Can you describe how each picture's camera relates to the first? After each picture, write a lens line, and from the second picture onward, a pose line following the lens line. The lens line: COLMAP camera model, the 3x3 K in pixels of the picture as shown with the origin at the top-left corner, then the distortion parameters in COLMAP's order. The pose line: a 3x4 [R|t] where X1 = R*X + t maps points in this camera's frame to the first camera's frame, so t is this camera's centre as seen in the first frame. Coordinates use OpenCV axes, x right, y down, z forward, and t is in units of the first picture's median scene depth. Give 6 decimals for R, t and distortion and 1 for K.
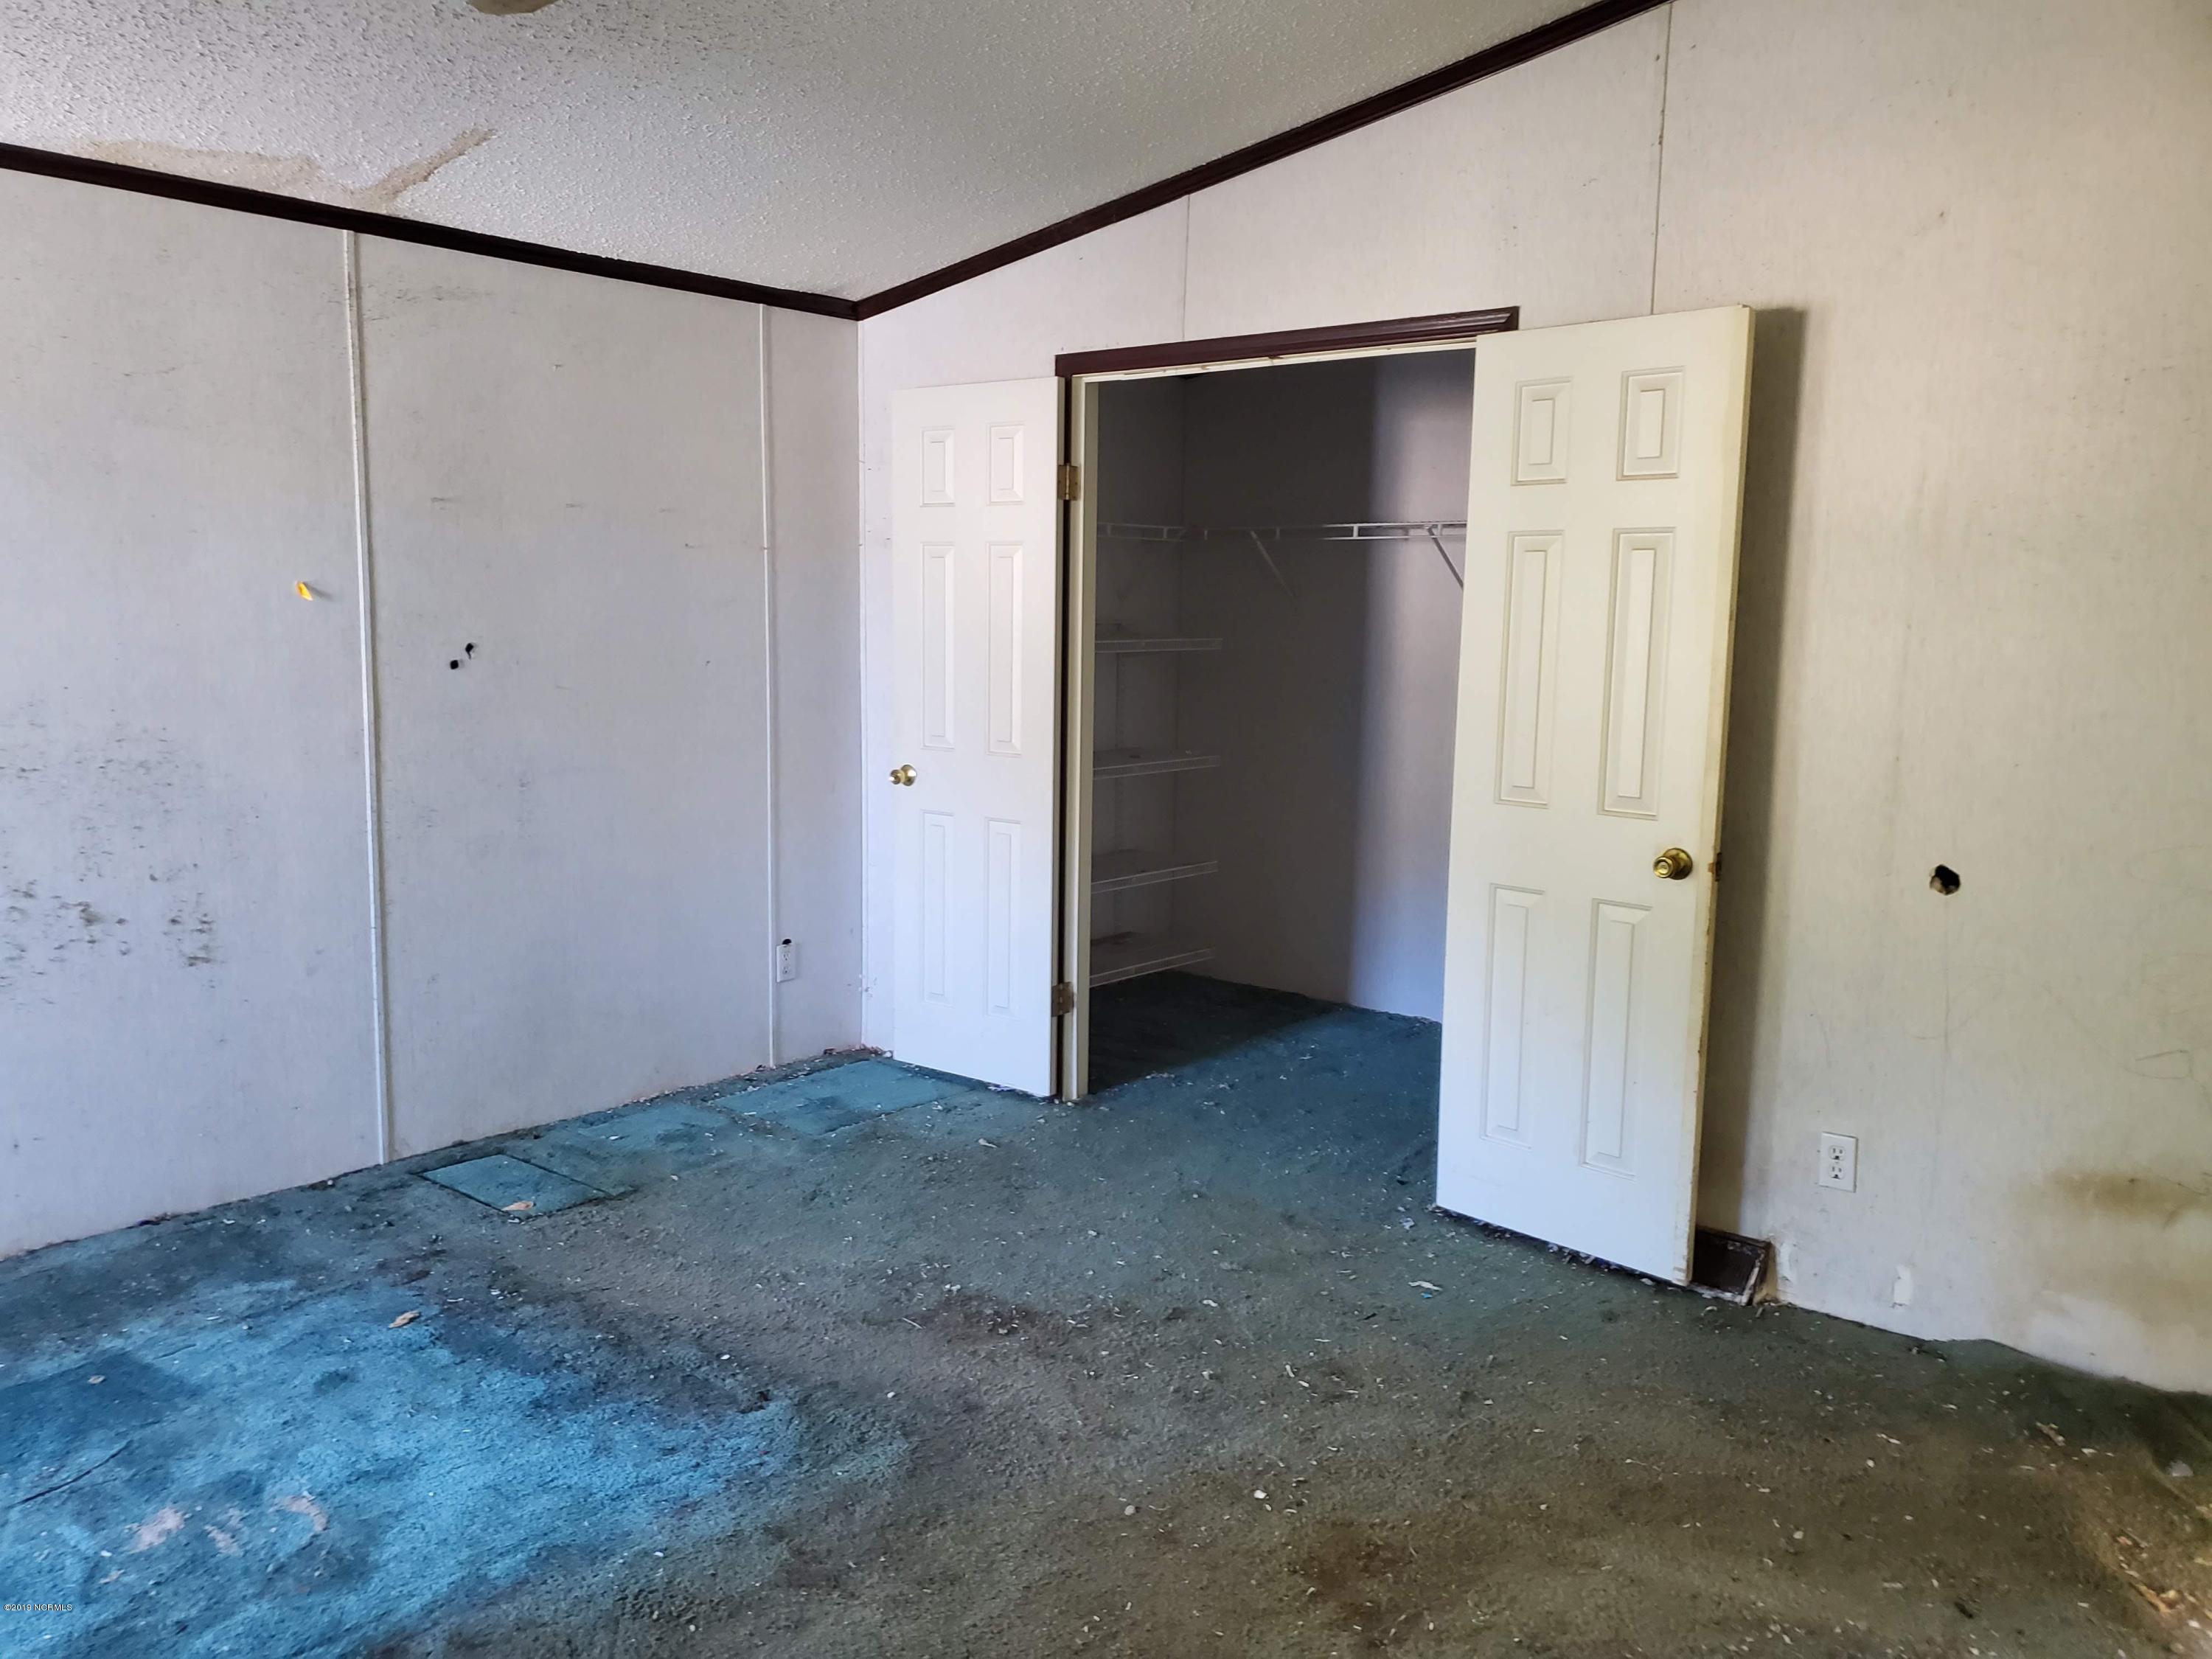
lens RADIAL K [[1711.7, 0, 1062.8], [0, 1711.7, 838.0], [0, 0, 1]] dist [-0.000125, 0.000138]
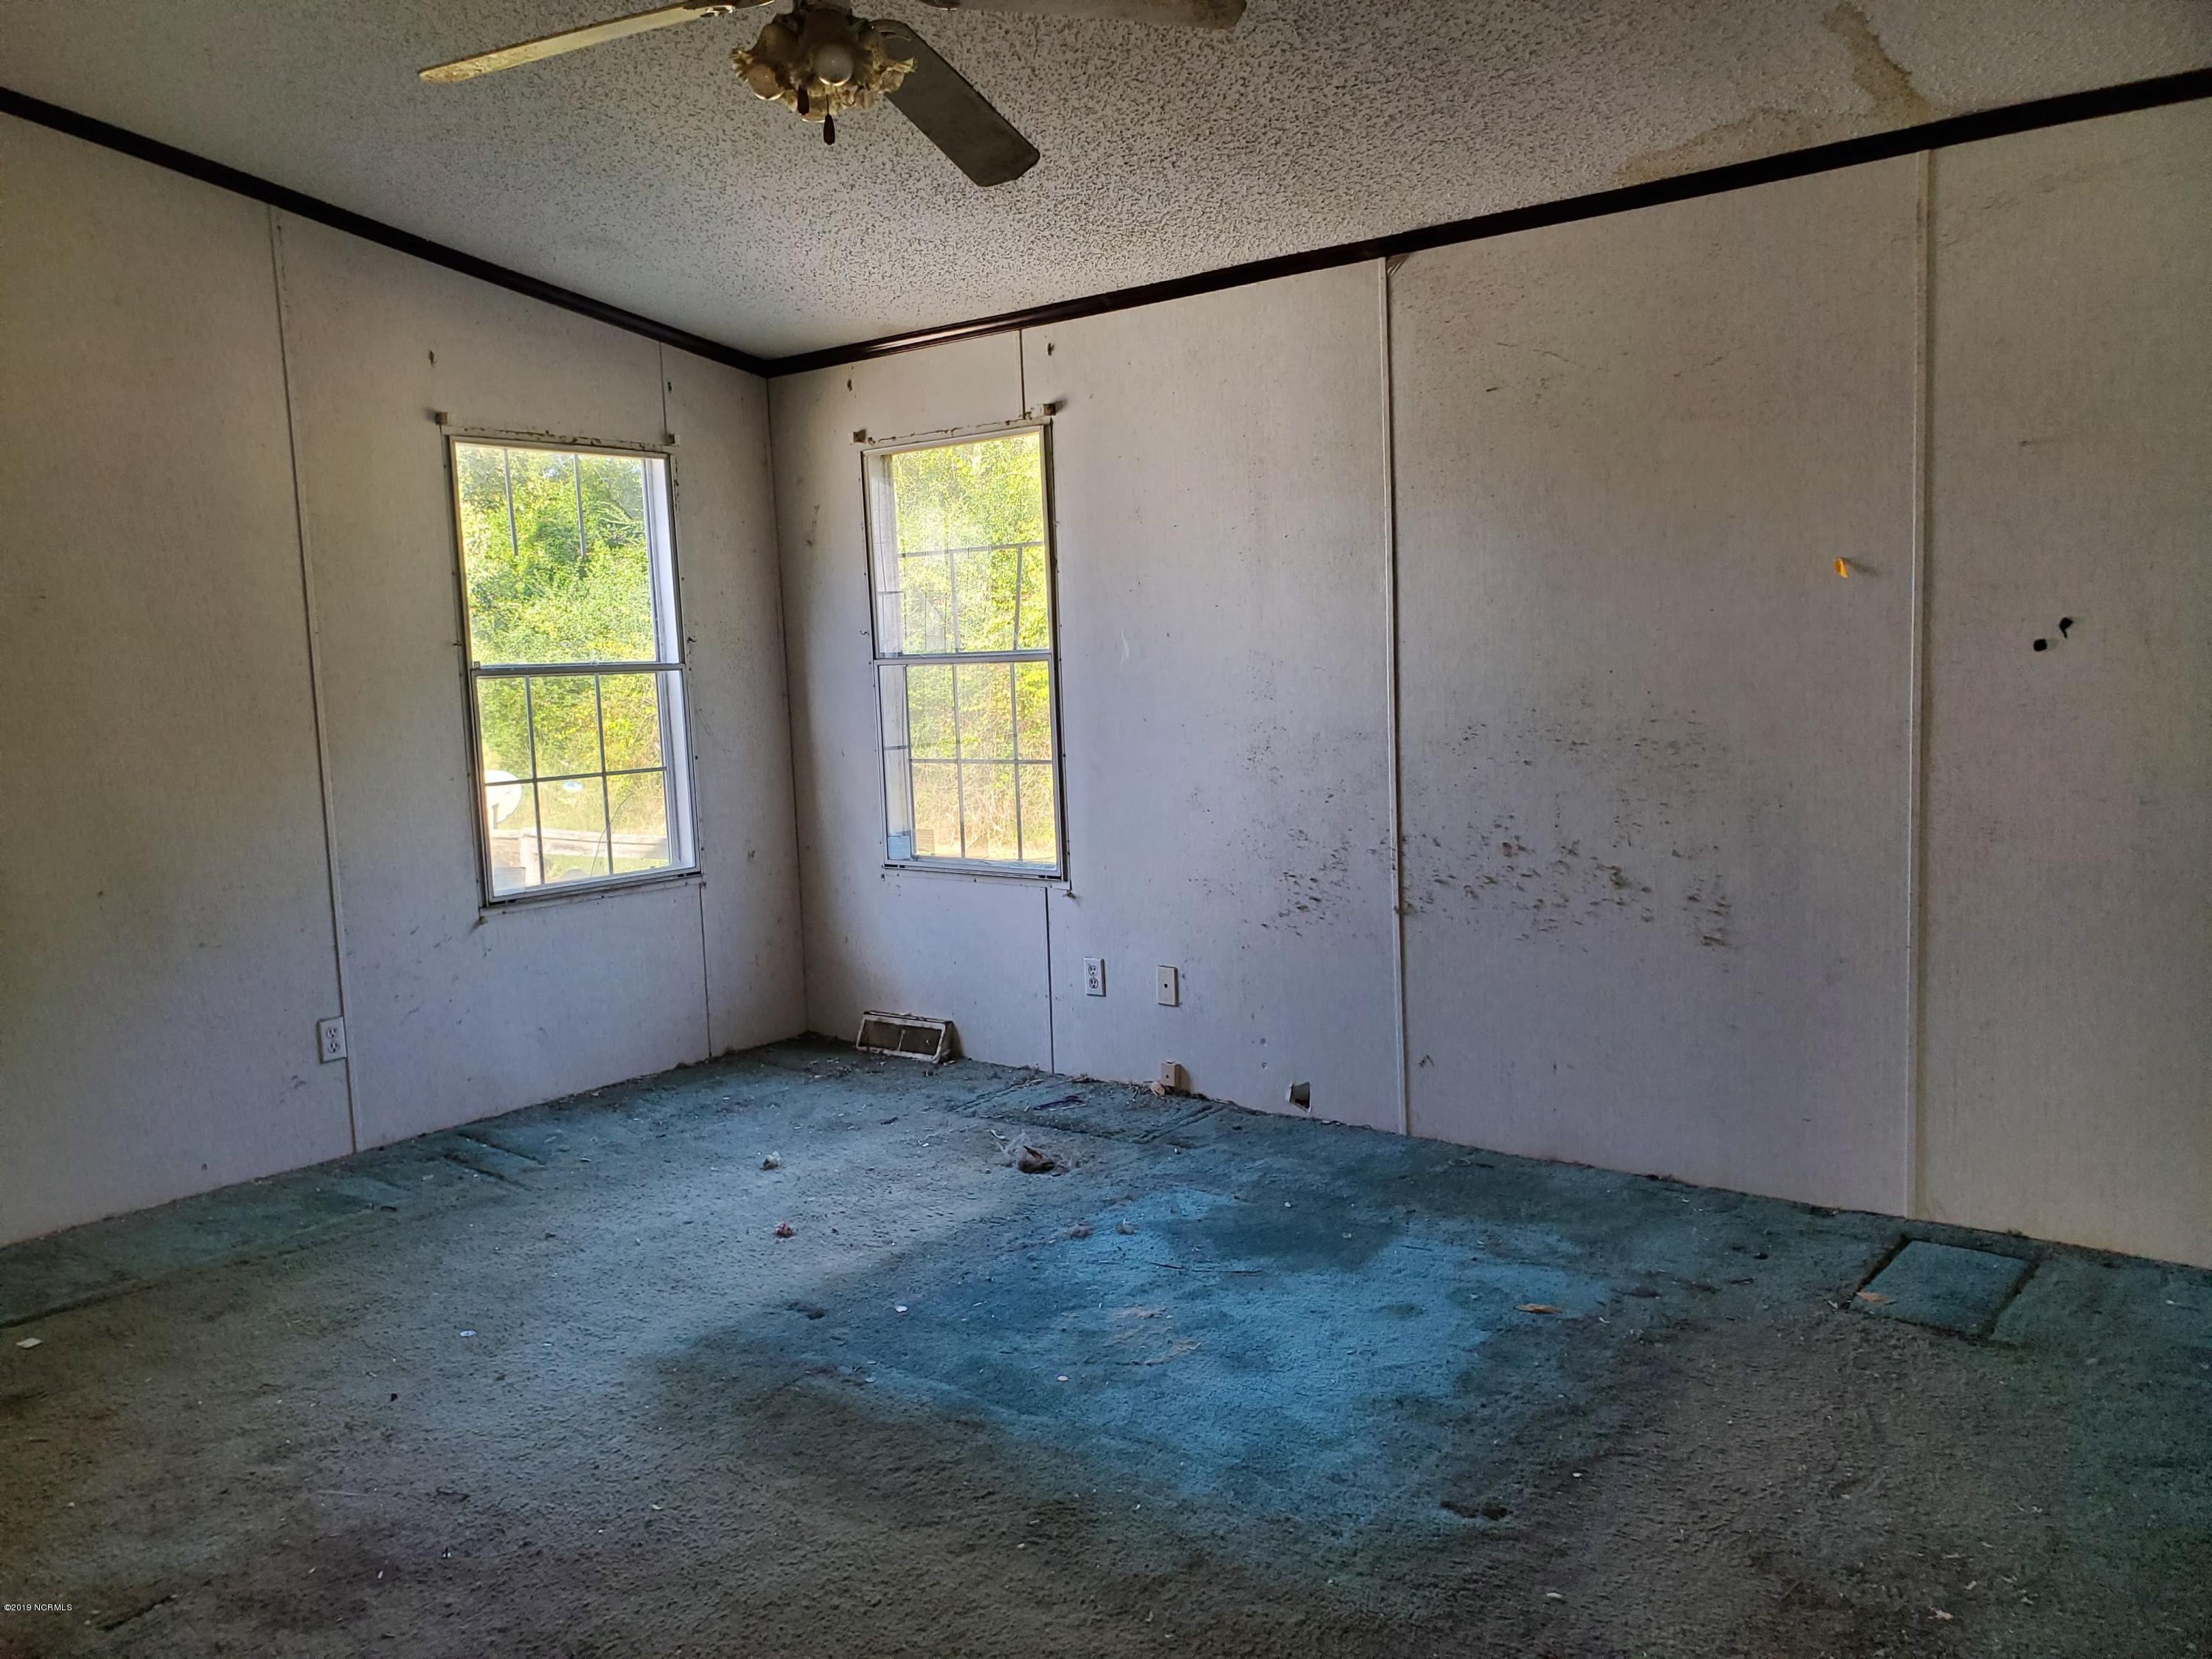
lens RADIAL K [[1711.7, 0, 1062.8], [0, 1711.7, 838.0], [0, 0, 1]] dist [-0.000125, 0.000138]
pose [[0.033100, 0.092259, -0.995185, 0.499165], [-0.098038, 0.991228, 0.088632, -0.042422], [0.994632, 0.094632, 0.041855, 0.585436]]
